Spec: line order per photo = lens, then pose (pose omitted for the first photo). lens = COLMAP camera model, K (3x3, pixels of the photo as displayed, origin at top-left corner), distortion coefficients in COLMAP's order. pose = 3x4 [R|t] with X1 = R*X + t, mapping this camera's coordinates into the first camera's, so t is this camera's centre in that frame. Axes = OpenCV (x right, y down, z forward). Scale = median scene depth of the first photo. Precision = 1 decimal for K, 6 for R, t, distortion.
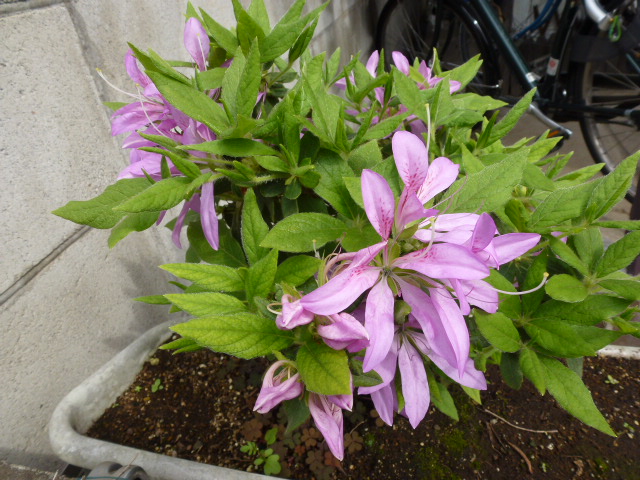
lens RADIAL K [[436.2, 0, 320.0], [0, 436.2, 240.0], [0, 0, 1]] dist [-0.063521, 0.004846]
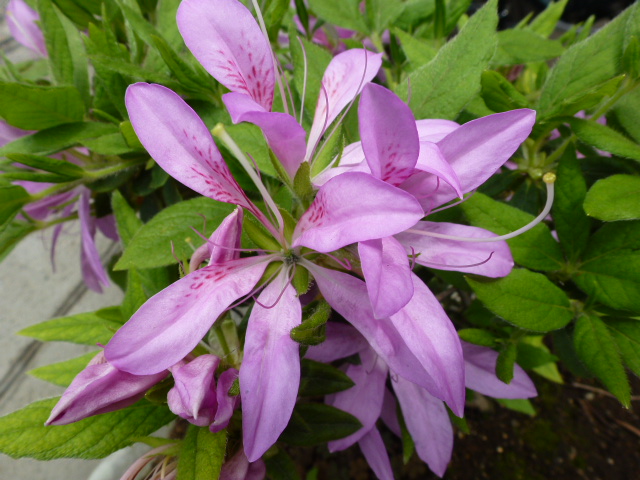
lens RADIAL K [[451.4, 0, 320.0], [0, 451.4, 240.0], [0, 0, 1]] dist [-0.059300, 0.005461]
pose [[0.953341, -0.277538, -0.118801, 0.233969], [0.279485, 0.960150, -0.000285, 0.052874], [0.114146, -0.032931, 0.992918, 0.355914]]
